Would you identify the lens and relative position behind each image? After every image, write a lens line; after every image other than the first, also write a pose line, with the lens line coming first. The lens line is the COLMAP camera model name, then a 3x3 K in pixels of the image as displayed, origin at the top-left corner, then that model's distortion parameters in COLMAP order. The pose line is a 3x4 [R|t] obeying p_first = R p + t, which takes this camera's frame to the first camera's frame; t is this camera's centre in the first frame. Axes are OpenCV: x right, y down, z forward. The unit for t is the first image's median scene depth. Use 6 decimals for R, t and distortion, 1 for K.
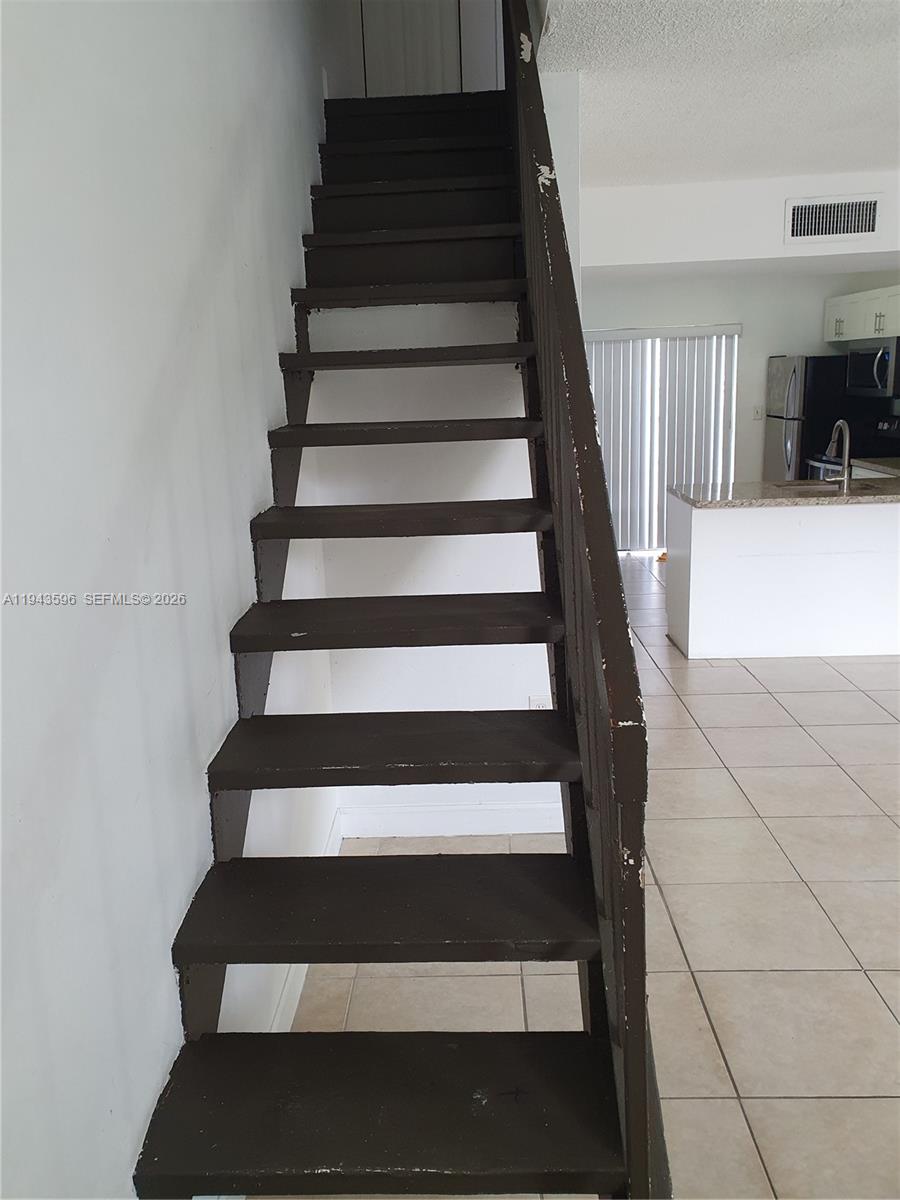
lens RADIAL K [[944.0, 0, 450.0], [0, 944.0, 600.0], [0, 0, 1]] dist [-0.001664, -0.003199]
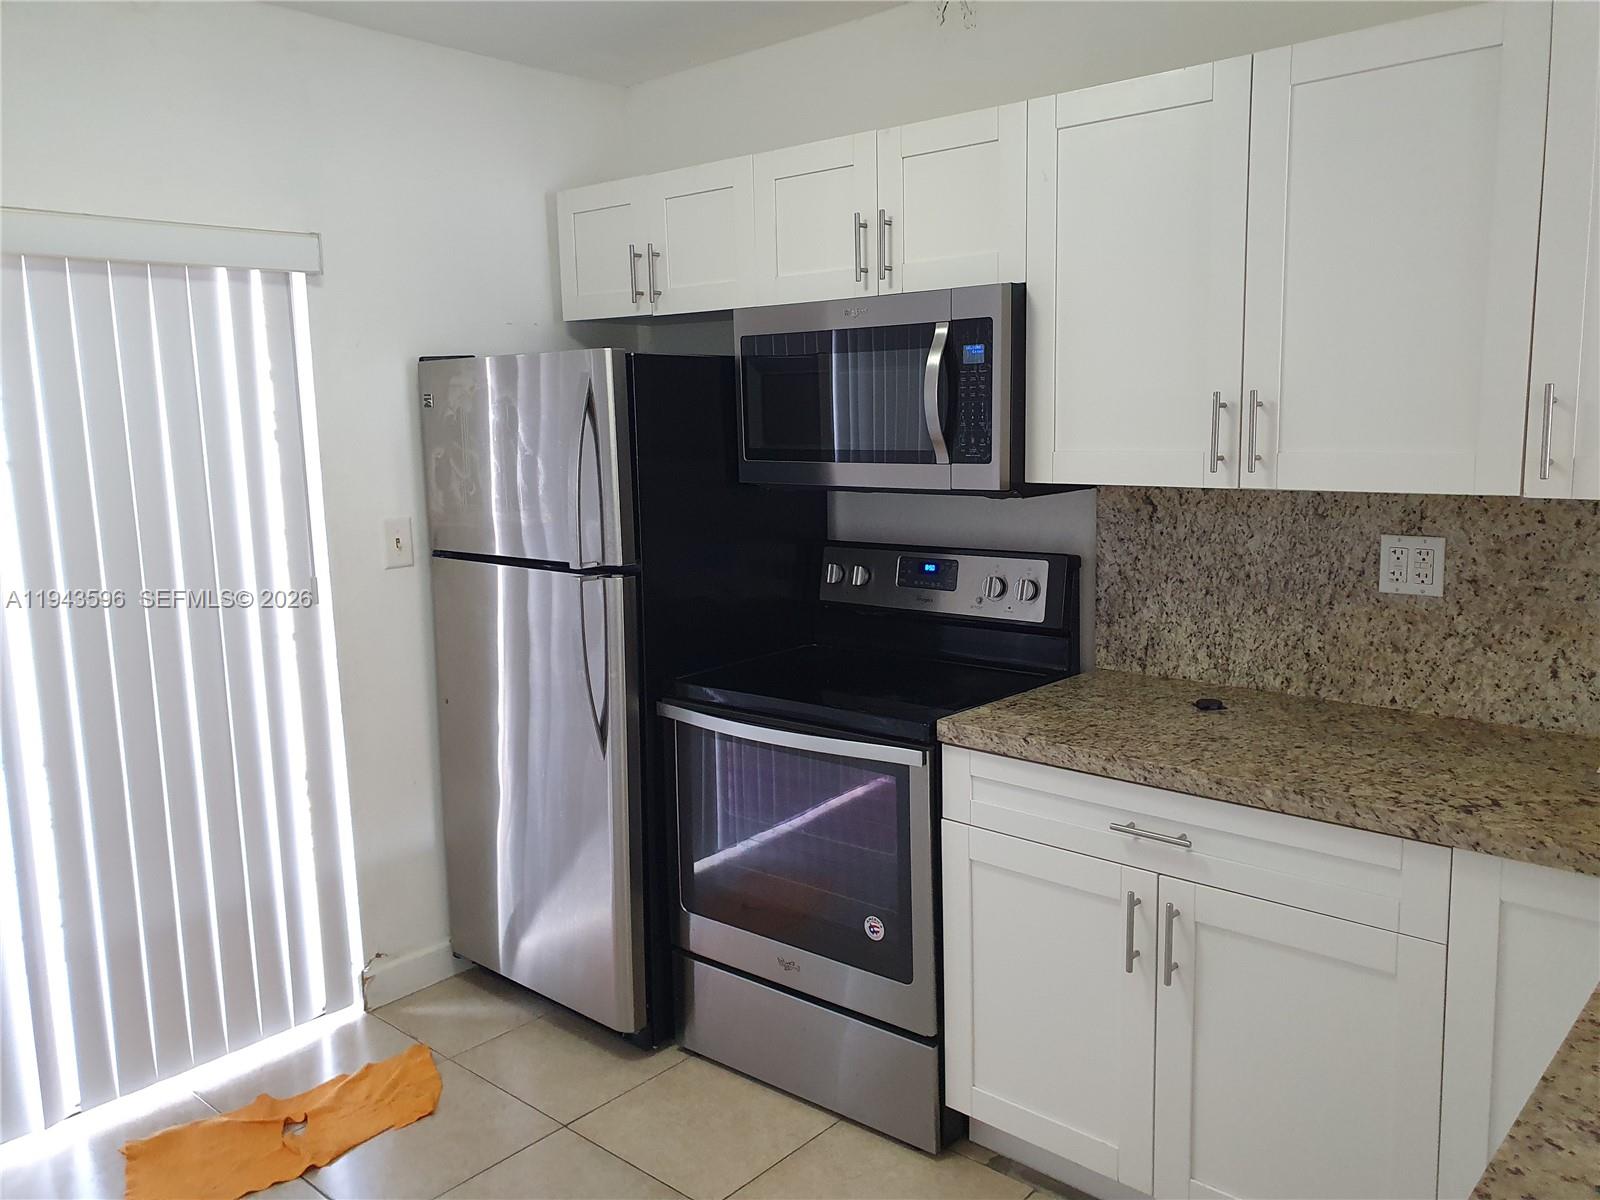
lens RADIAL K [[1258.7, 0, 800.0], [0, 1258.7, 600.0], [0, 0, 1]] dist [-0.001664, -0.003199]
pose [[0.642067, -0.088933, 0.761473, 0.121730], [0.169678, 0.985101, -0.028021, -0.169970], [-0.747636, 0.147196, 0.647591, 0.747824]]
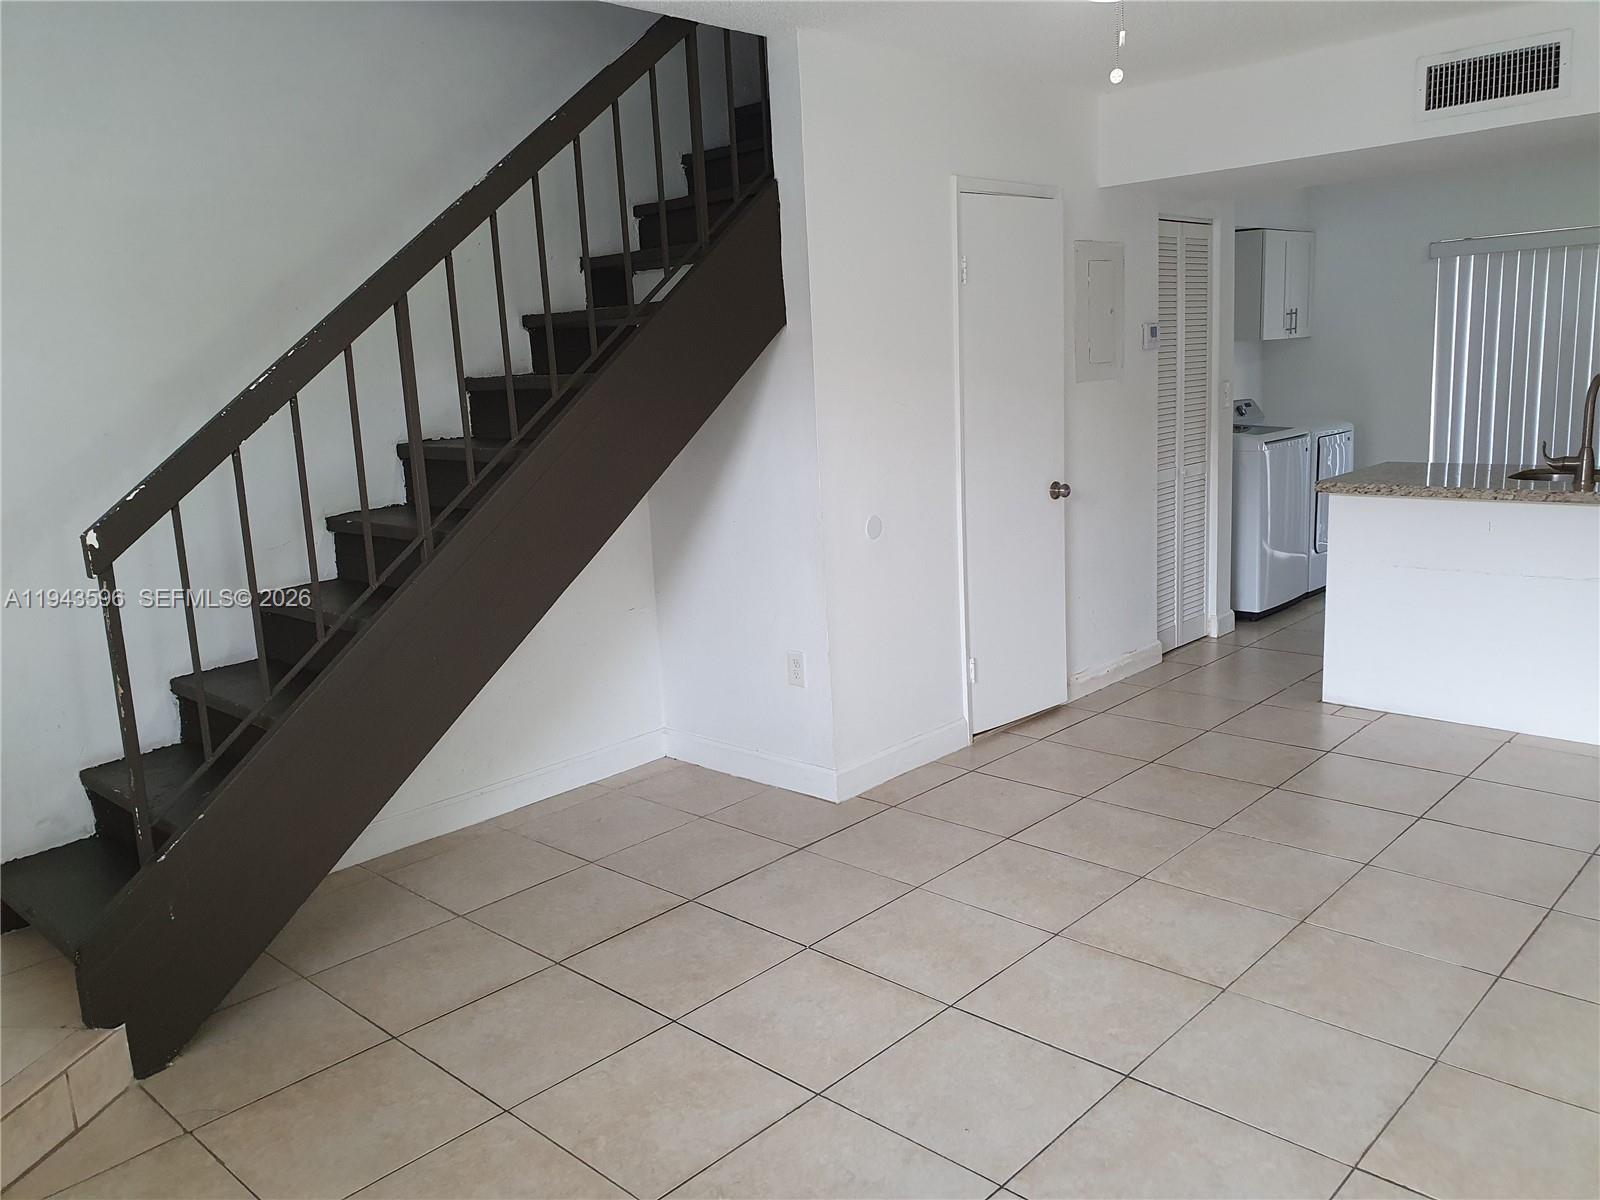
lens RADIAL K [[1258.7, 0, 800.0], [0, 1258.7, 600.0], [0, 0, 1]] dist [-0.001664, -0.003199]
pose [[0.748895, 0.131693, -0.649472, 0.534297], [-0.134741, 0.989843, 0.045343, -0.004122], [0.648846, 0.053554, 0.759033, 0.007305]]
